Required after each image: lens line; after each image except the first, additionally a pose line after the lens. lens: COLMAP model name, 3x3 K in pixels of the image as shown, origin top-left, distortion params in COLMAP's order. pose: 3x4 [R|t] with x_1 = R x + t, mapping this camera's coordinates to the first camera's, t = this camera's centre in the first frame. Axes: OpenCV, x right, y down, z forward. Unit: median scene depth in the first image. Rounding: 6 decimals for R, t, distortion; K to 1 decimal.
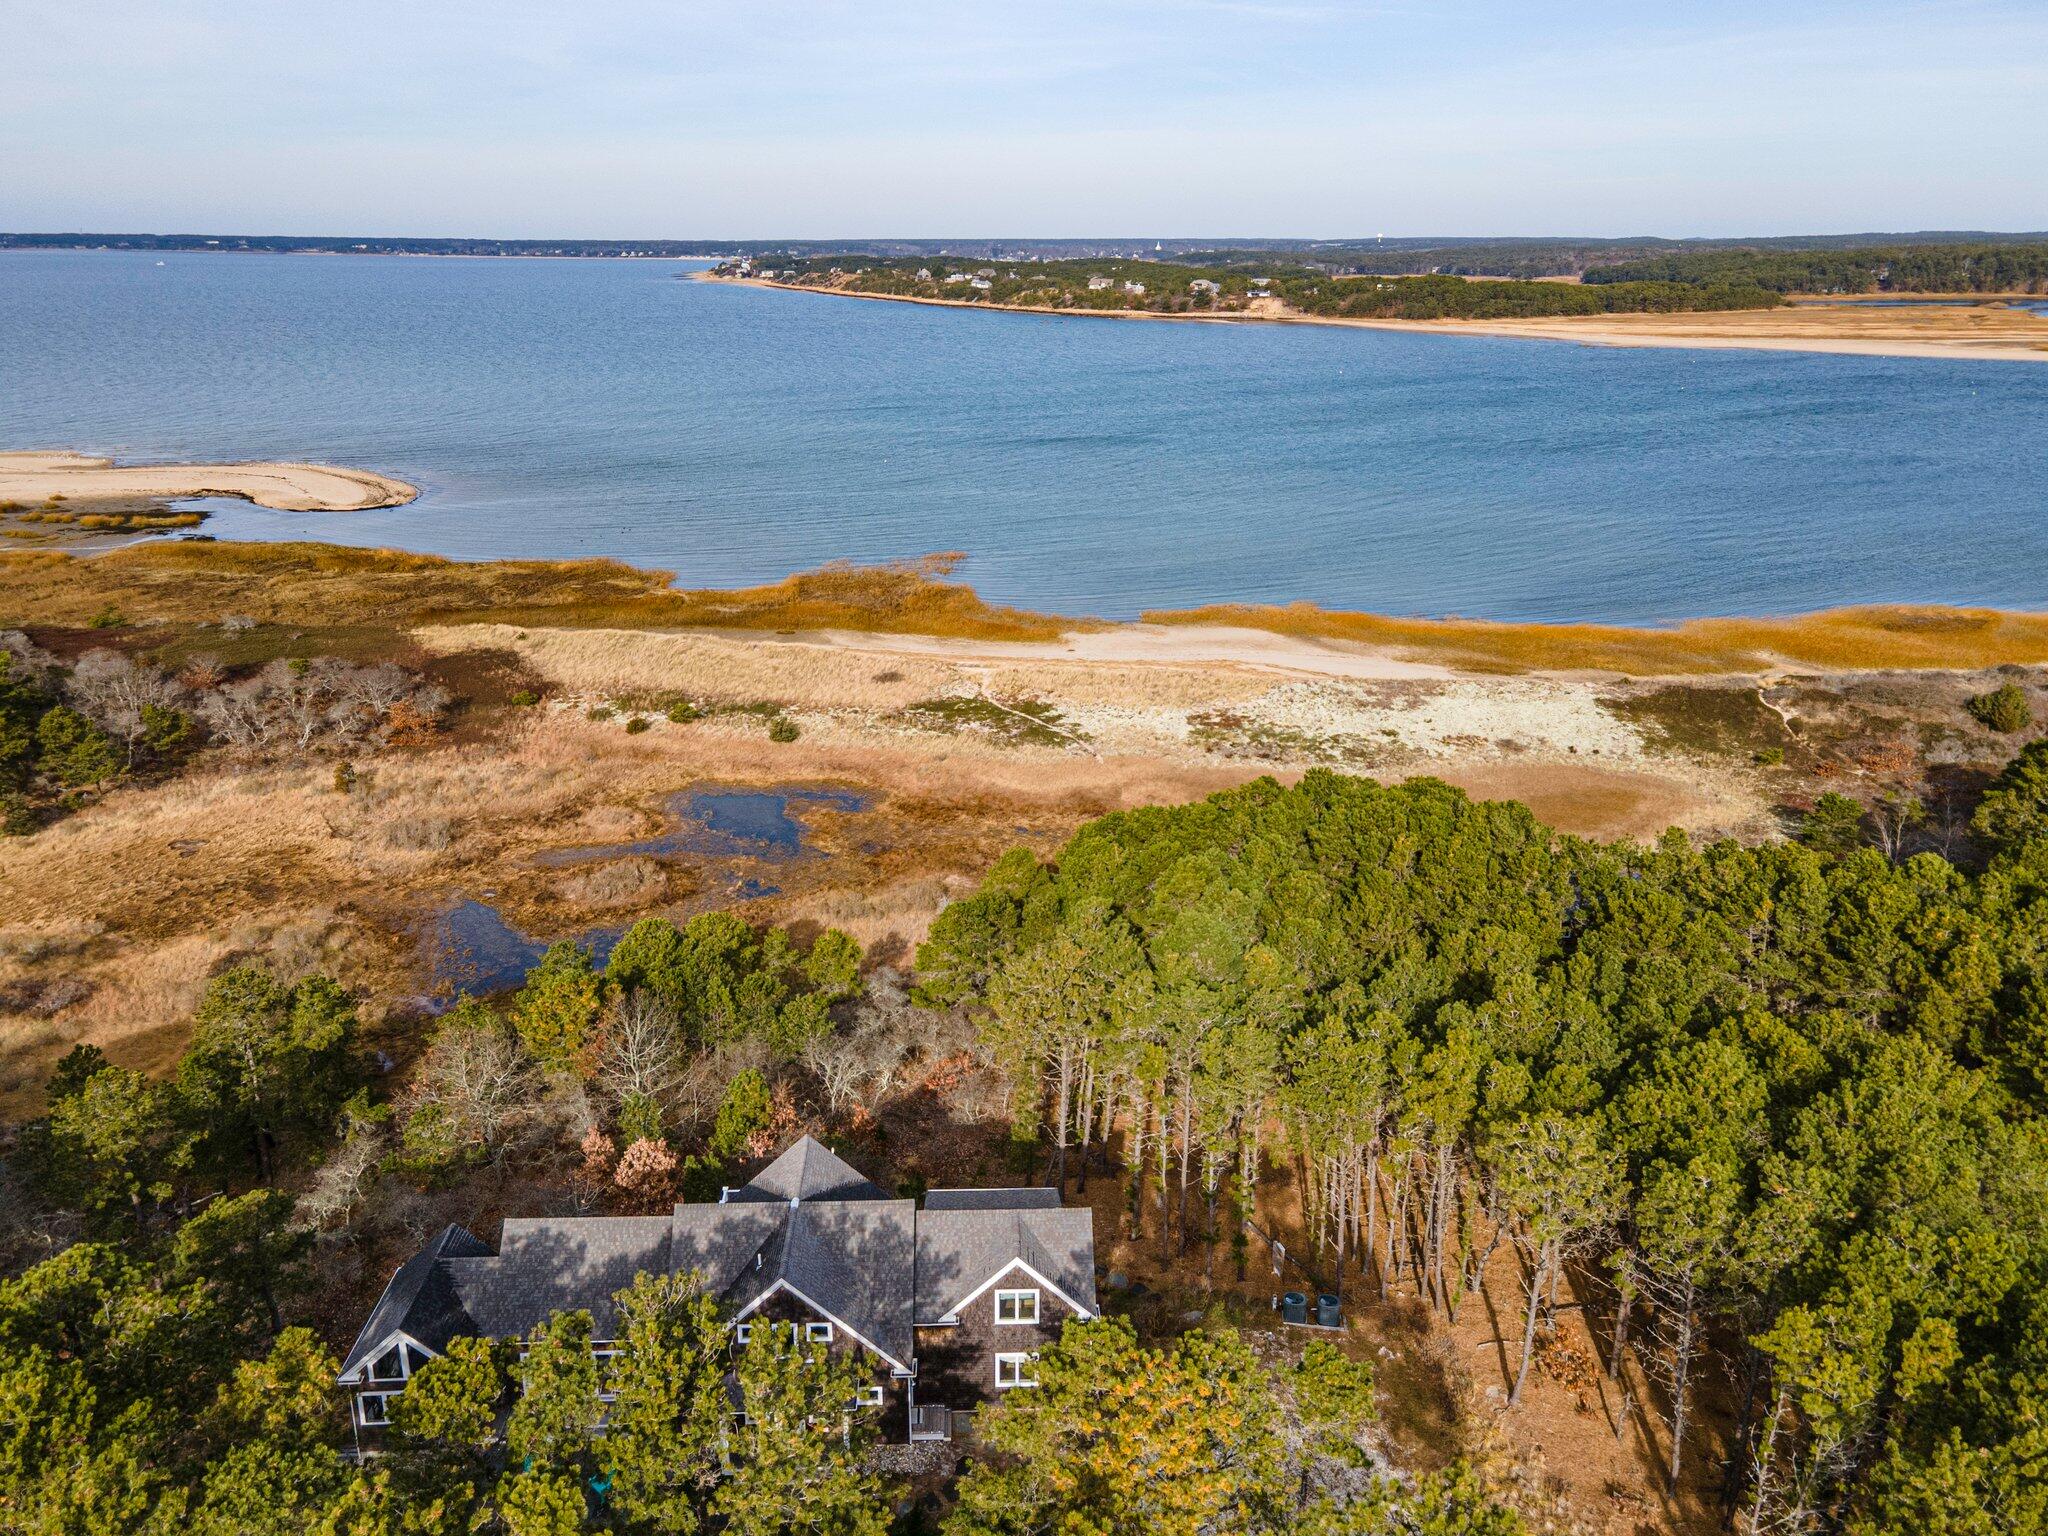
lens RADIAL K [[1694.0, 0, 1024.0], [0, 1694.0, 768.0], [0, 0, 1]] dist [0.045338, 0.018941]
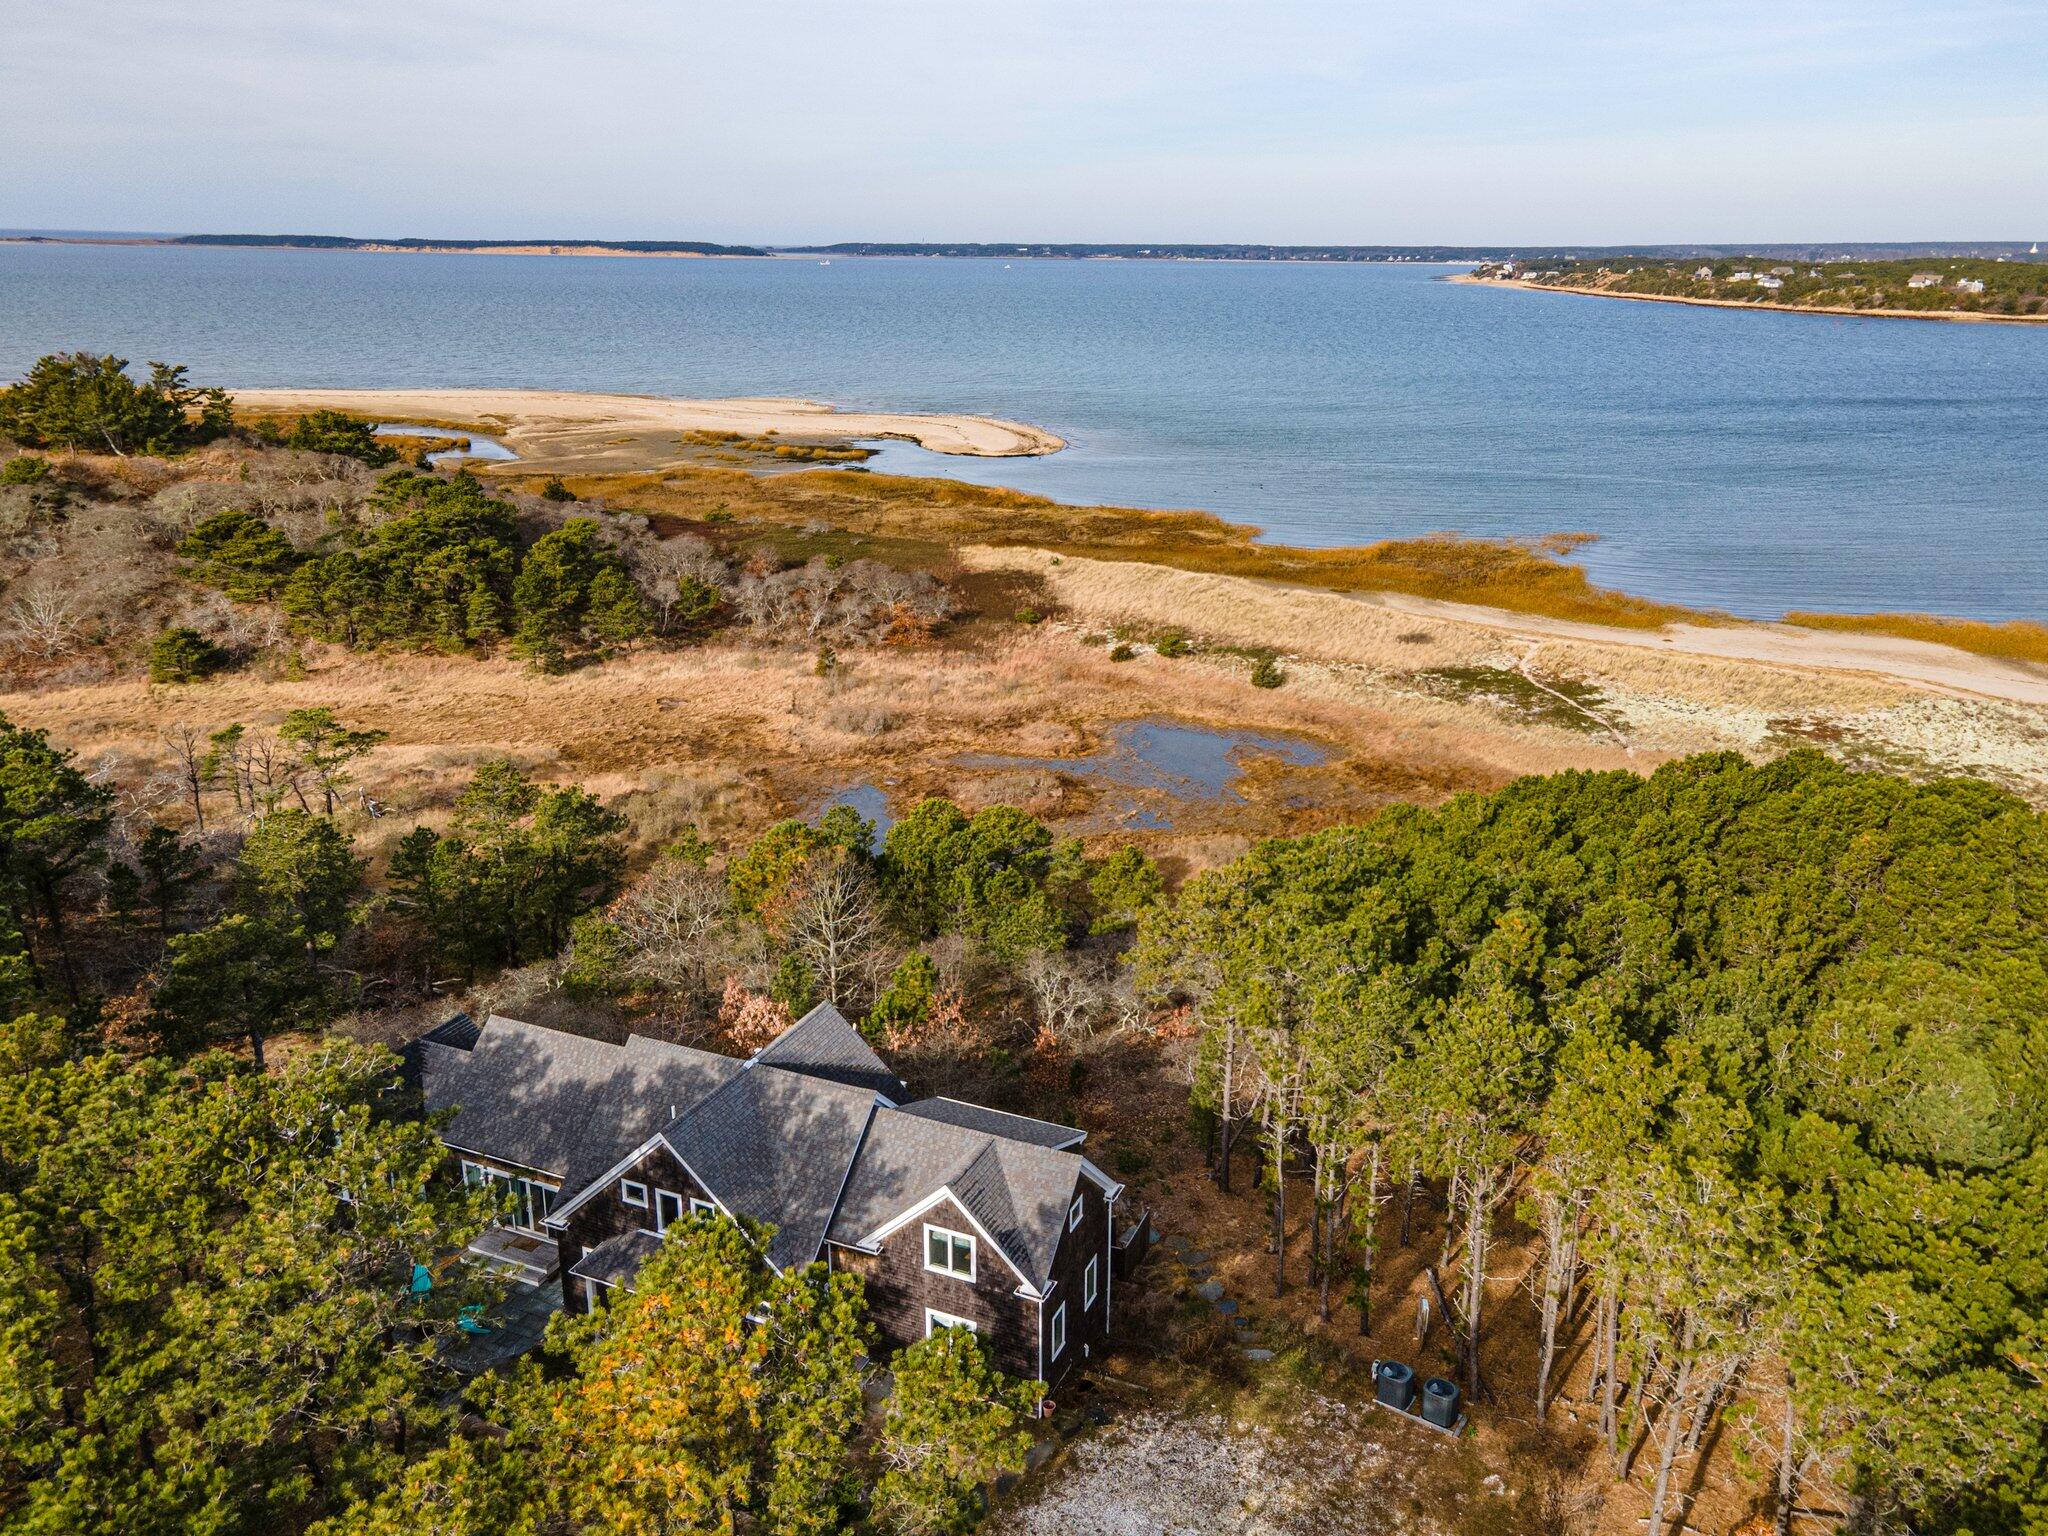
lens RADIAL K [[1694.0, 0, 1024.0], [0, 1694.0, 768.0], [0, 0, 1]] dist [0.045338, 0.018941]
pose [[0.891251, 0.136615, -0.432445, 0.134843], [-0.147494, 0.989027, 0.008467, 0.036773], [0.428856, 0.056237, 0.901621, 0.128534]]
